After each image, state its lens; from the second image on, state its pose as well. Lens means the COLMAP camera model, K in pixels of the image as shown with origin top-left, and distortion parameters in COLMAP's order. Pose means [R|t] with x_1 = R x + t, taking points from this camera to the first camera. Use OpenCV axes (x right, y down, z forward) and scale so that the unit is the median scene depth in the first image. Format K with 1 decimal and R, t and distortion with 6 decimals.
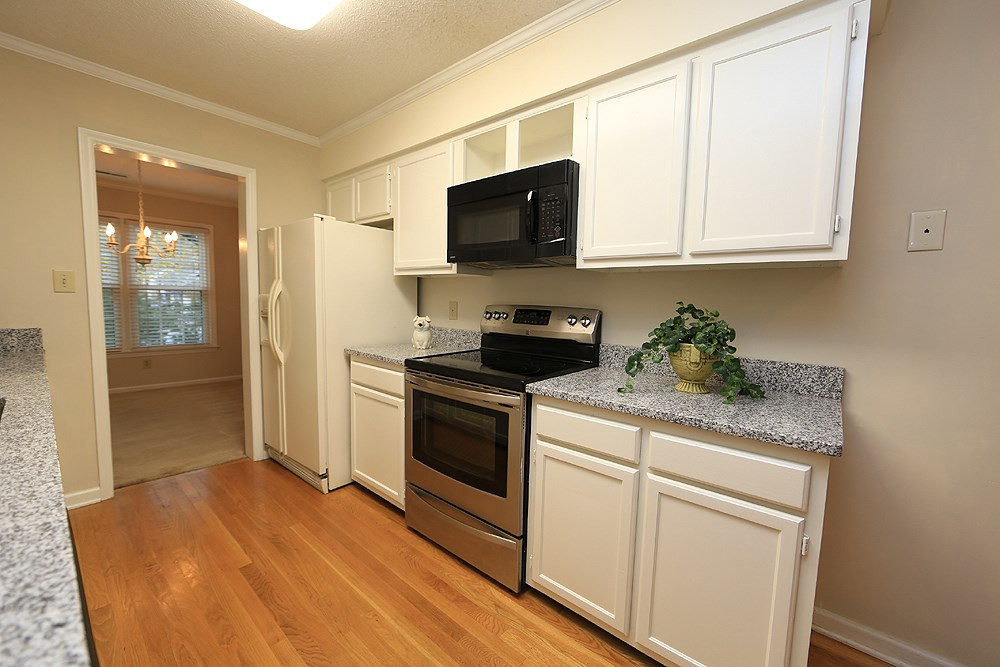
lens RADIAL K [[399.9, 0, 500.0], [0, 399.9, 333.5], [0, 0, 1]] dist [-0.000255, 0.000293]
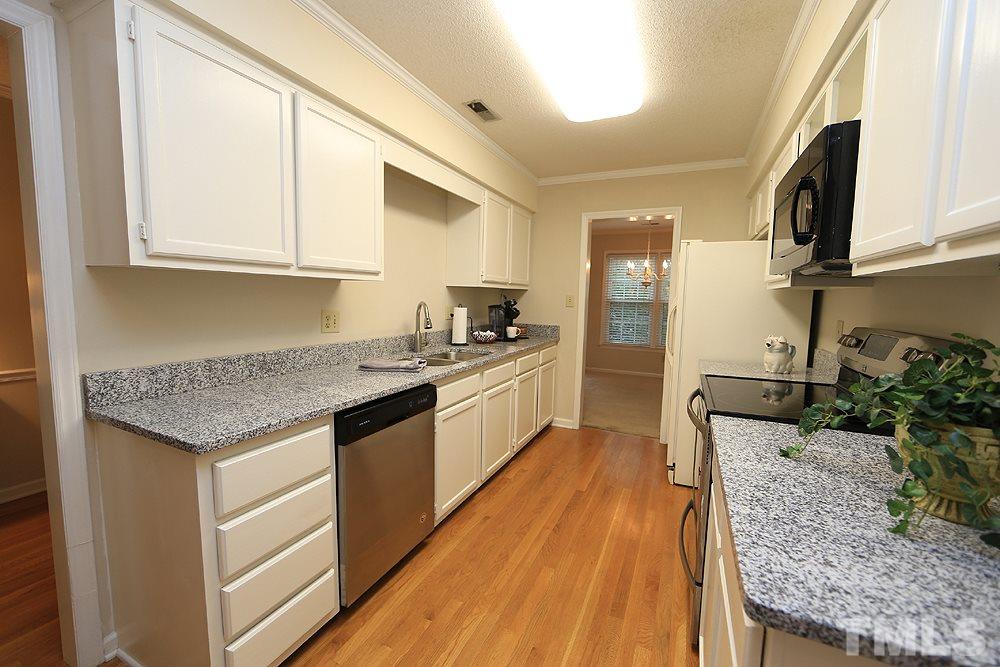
lens RADIAL K [[399.9, 0, 500.0], [0, 399.9, 333.5], [0, 0, 1]] dist [-0.000255, 0.000293]
pose [[0.267358, 0.068397, -0.961167, 0.663973], [-0.096367, 0.994375, 0.043955, -0.038349], [0.958766, 0.080874, 0.272445, 0.251815]]
